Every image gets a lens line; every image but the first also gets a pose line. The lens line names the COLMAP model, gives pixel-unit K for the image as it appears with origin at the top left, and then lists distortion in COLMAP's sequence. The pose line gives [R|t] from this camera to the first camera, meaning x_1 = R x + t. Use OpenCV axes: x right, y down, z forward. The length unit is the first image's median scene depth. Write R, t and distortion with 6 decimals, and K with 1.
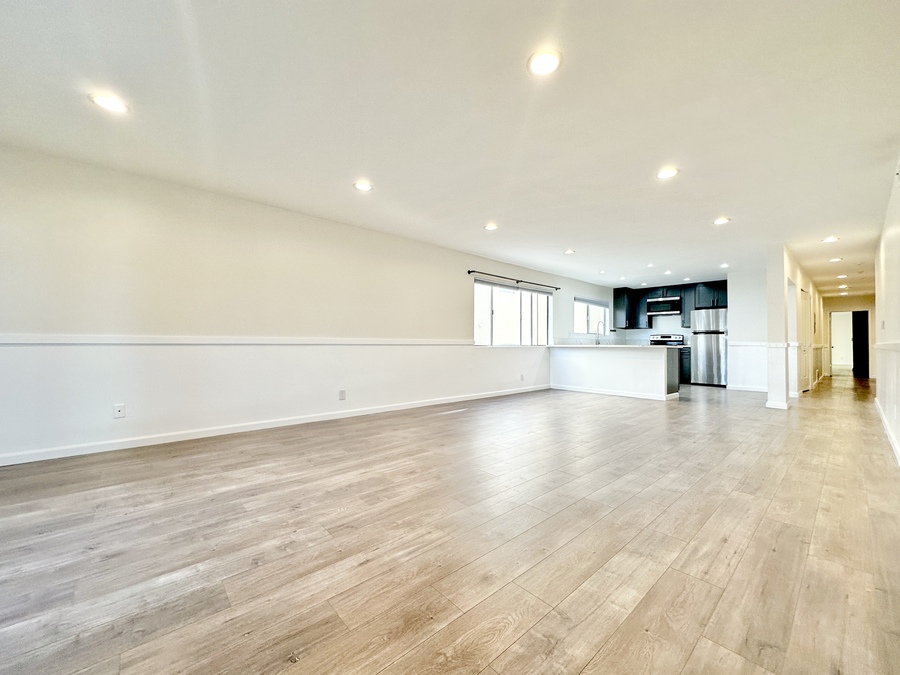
lens RADIAL K [[357.4, 0, 450.8], [0, 357.4, 338.3], [0, 0, 1]] dist [-0.002386, -0.000204]
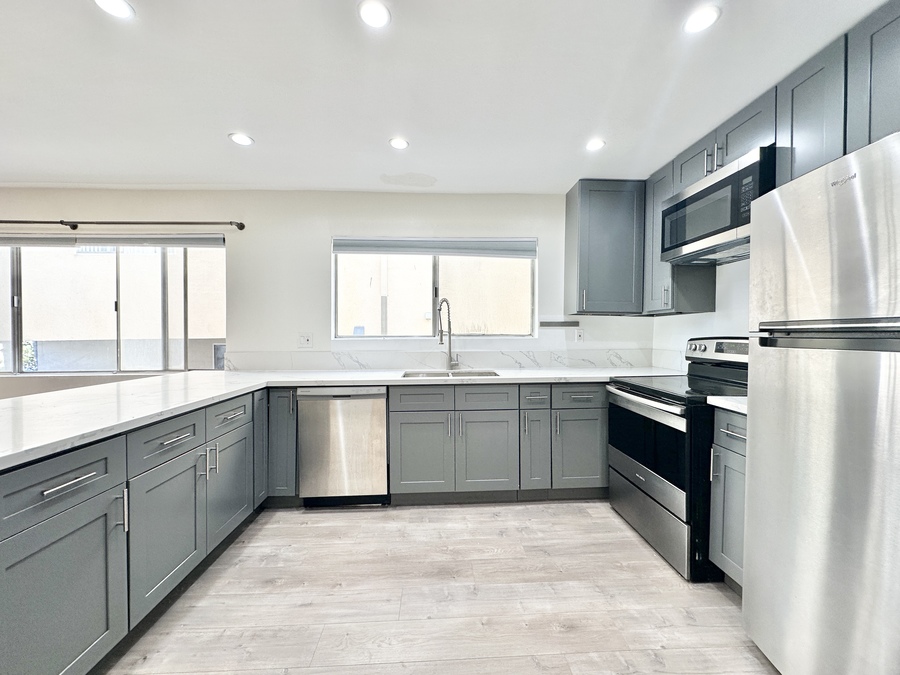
lens RADIAL K [[357.4, 0, 450.8], [0, 357.4, 338.3], [0, 0, 1]] dist [-0.002386, -0.000204]
pose [[0.781659, 0.002291, -0.623702, 0.599962], [0.016951, 0.999546, 0.024915, -0.018710], [0.623476, -0.030047, 0.781265, 0.708275]]
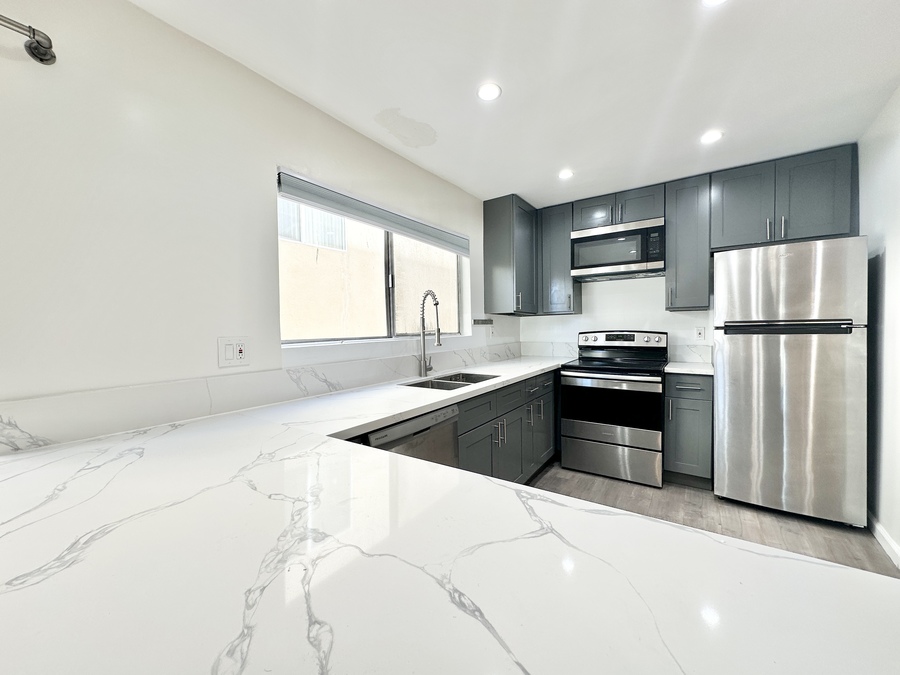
lens RADIAL K [[357.4, 0, 450.8], [0, 357.4, 338.3], [0, 0, 1]] dist [-0.002386, -0.000204]
pose [[0.969283, -0.030233, 0.244084, 0.350305], [0.019255, 0.998698, 0.047236, -0.023144], [-0.245194, -0.041085, 0.968603, 0.694535]]
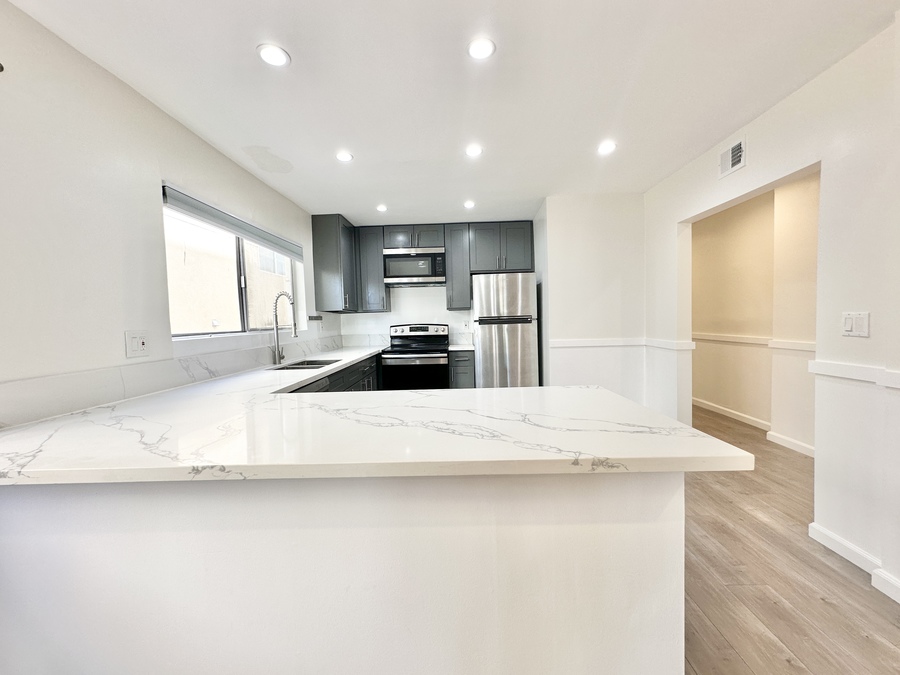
lens RADIAL K [[357.4, 0, 450.8], [0, 357.4, 338.3], [0, 0, 1]] dist [-0.002386, -0.000204]
pose [[0.676209, -0.063074, 0.734005, 0.266636], [0.020808, 0.997566, 0.066552, -0.023049], [-0.736416, -0.029730, 0.675876, 0.631029]]
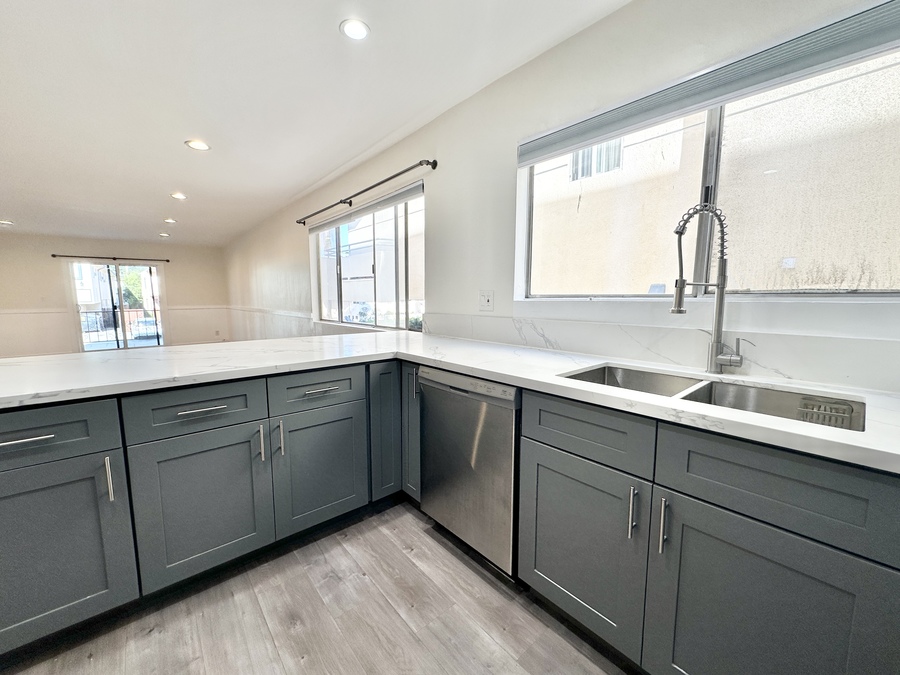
lens RADIAL K [[357.4, 0, 450.8], [0, 357.4, 338.3], [0, 0, 1]] dist [-0.002386, -0.000204]
pose [[-0.008206, 0.110596, -0.993832, 0.536691], [0.017817, 0.993723, 0.110437, -0.012915], [0.999808, -0.016801, -0.010125, 0.858065]]
